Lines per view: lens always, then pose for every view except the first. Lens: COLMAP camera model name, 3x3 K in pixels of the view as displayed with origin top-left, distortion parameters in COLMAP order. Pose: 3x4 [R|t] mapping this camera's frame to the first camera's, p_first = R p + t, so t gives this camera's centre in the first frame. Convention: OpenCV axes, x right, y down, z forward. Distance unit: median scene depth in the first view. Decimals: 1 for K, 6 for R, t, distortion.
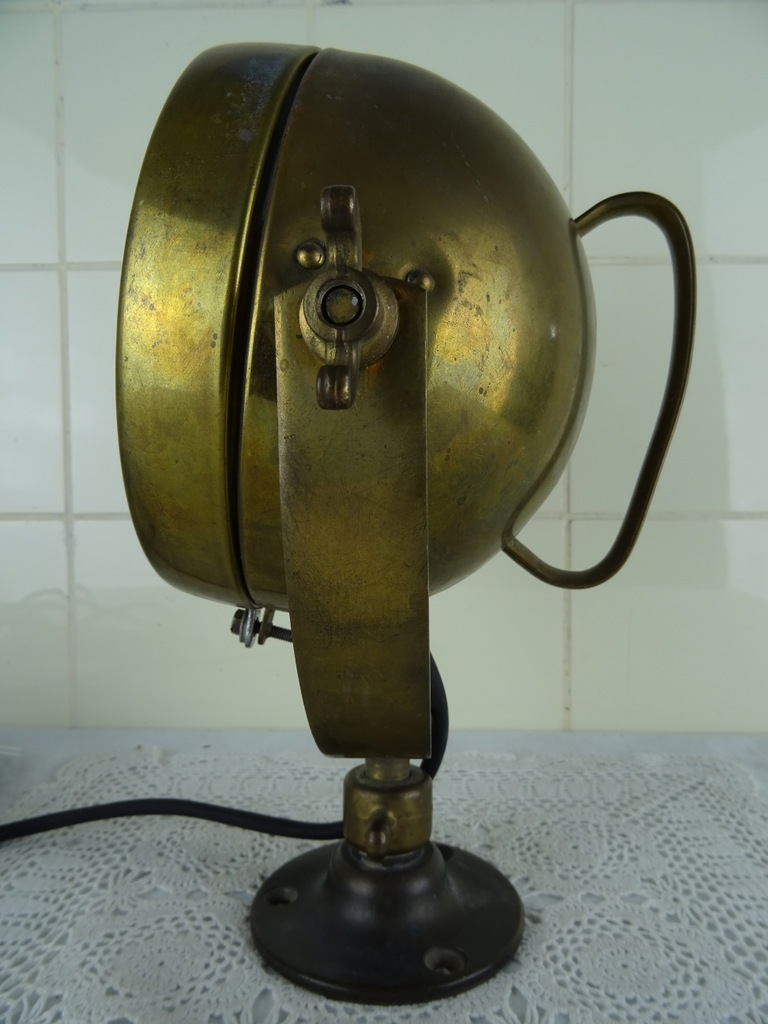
lens RADIAL K [[731.7, 0, 385.5], [0, 731.7, 521.6], [0, 0, 1]] dist [0.002391, -0.016198]
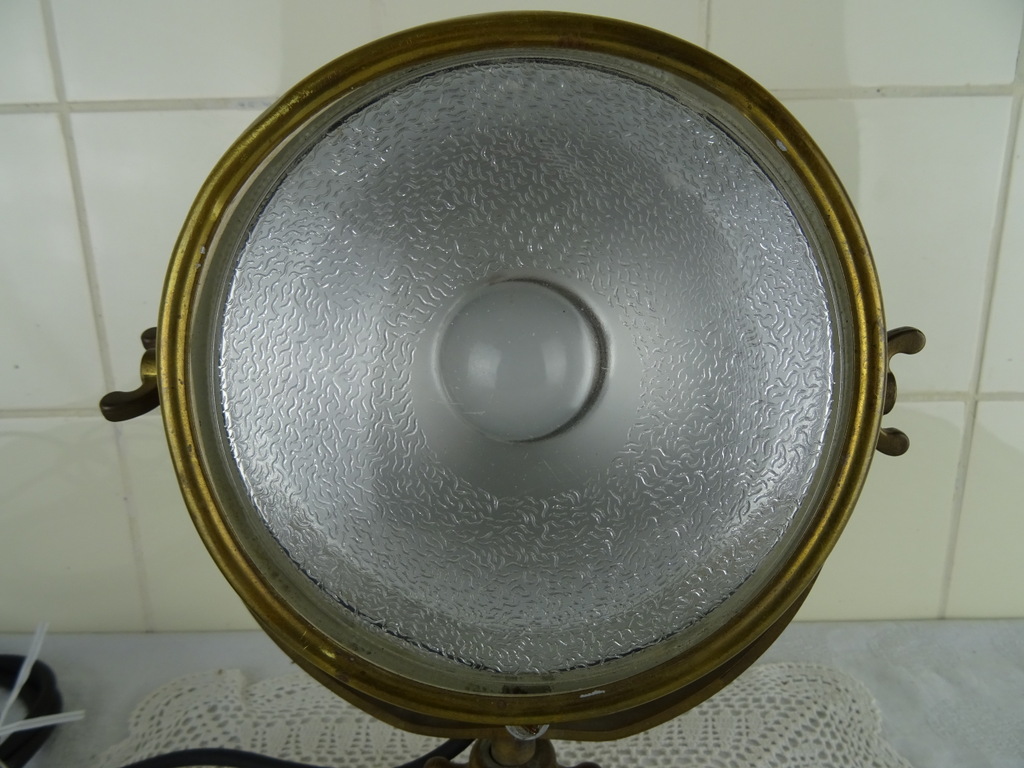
lens RADIAL K [[731.7, 0, 513.2], [0, 731.7, 389.3], [0, 0, 1]] dist [0.002391, -0.016198]
pose [[0.999375, -0.020015, 0.029125, 0.017158], [0.013080, 0.975116, 0.221307, -0.309616], [-0.032830, -0.220788, 0.974769, 0.216837]]
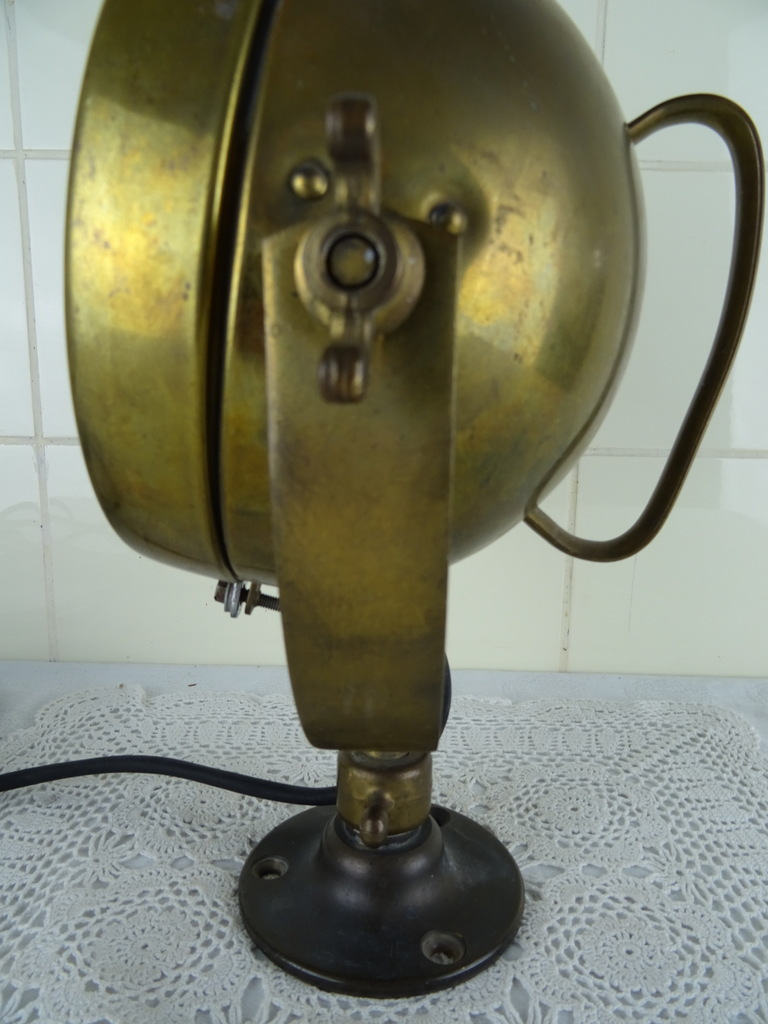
lens RADIAL K [[731.7, 0, 385.7], [0, 731.7, 518.2], [0, 0, 1]] dist [0.002391, -0.016198]
pose [[0.999677, 0.016915, 0.018971, -0.015071], [-0.019261, 0.991167, 0.131213, -0.056593], [-0.016584, -0.131536, 0.991173, 0.091237]]
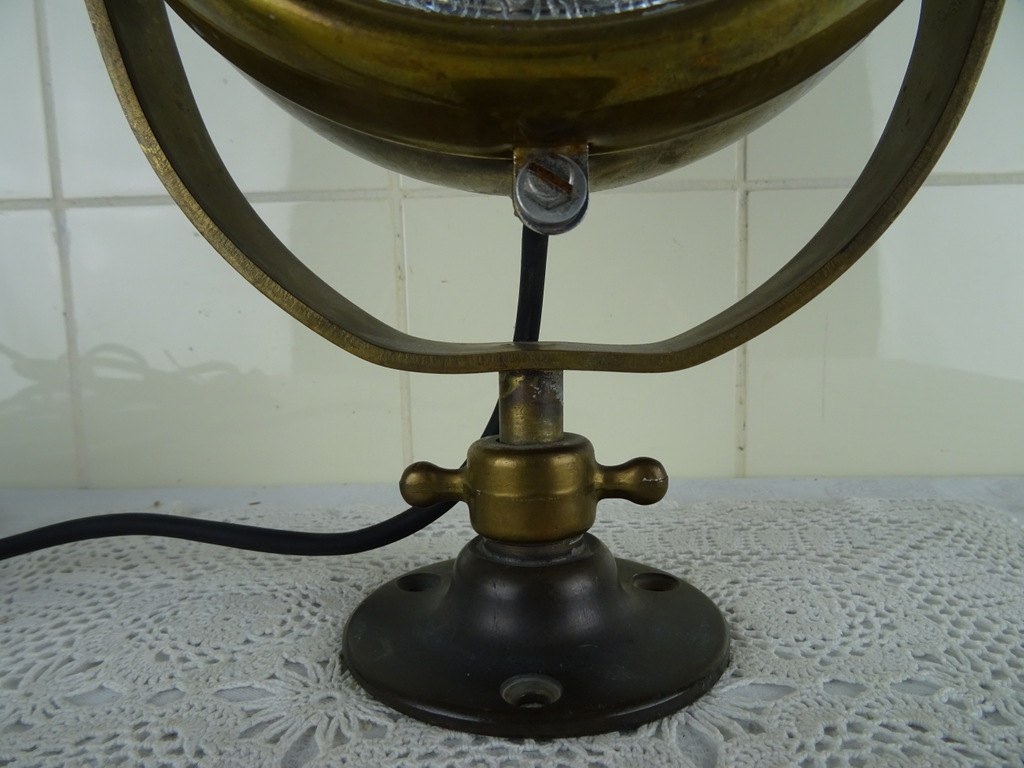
lens RADIAL K [[731.7, 0, 516.6], [0, 731.7, 390.6], [0, 0, 1]] dist [0.002391, -0.016198]
pose [[0.999784, -0.018943, 0.008532, 0.017868], [0.018244, 0.996967, 0.075660, 0.192994], [-0.009939, -0.075488, 0.997097, 0.368038]]
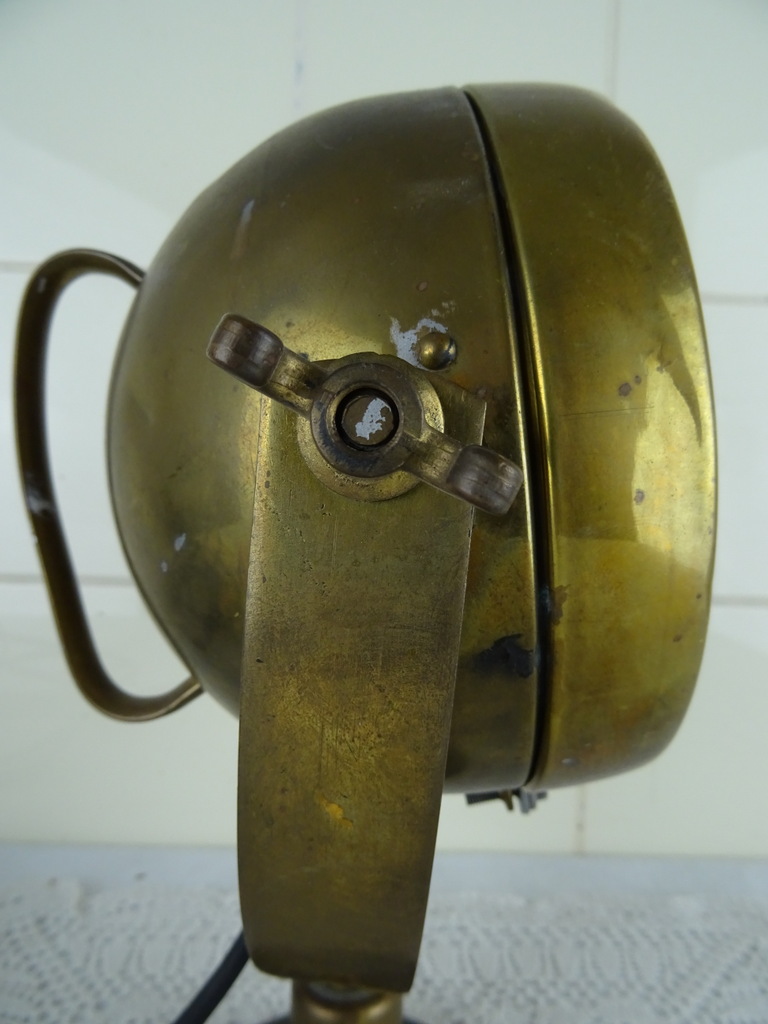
lens RADIAL K [[731.7, 0, 383.4], [0, 731.7, 526.9], [0, 0, 1]] dist [0.002391, -0.016198]
pose [[0.997680, 0.035210, 0.058259, -0.051382], [-0.035437, 0.999368, 0.002859, -0.116392], [-0.058122, -0.004917, 0.998297, 0.252262]]
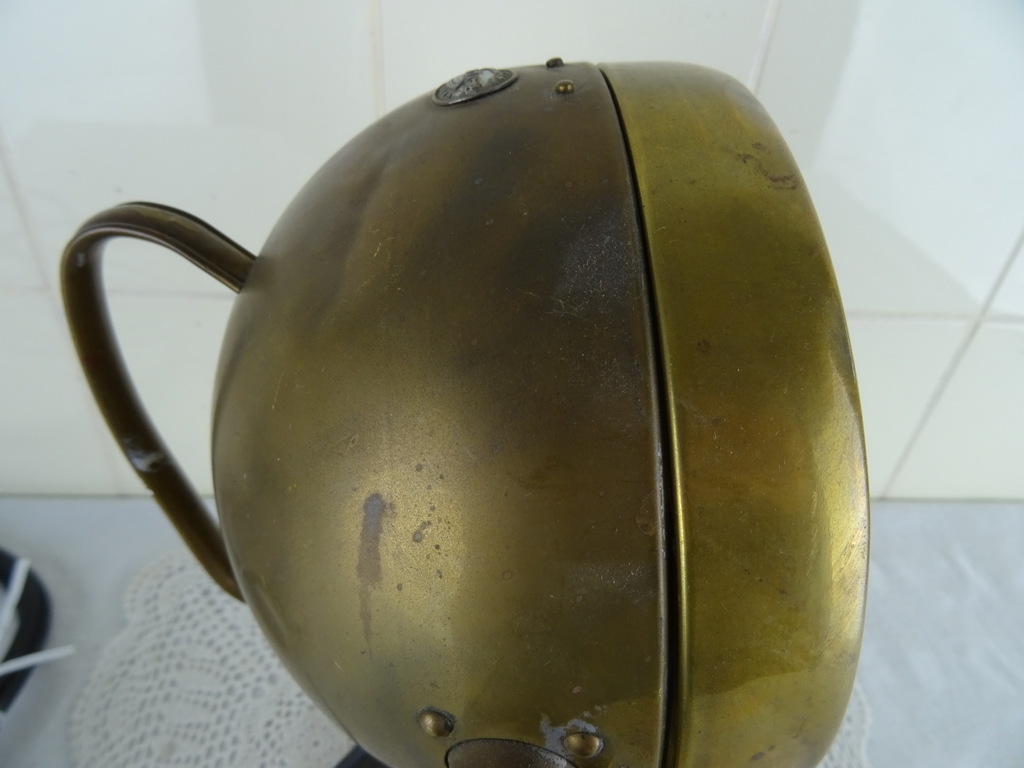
lens RADIAL K [[731.7, 0, 508.9], [0, 731.7, 392.6], [0, 0, 1]] dist [0.002391, -0.016198]
pose [[0.992428, 0.007888, 0.122576, -0.090338], [-0.077253, 0.815928, 0.572969, -0.544982], [-0.095493, -0.578099, 0.810359, 0.416409]]
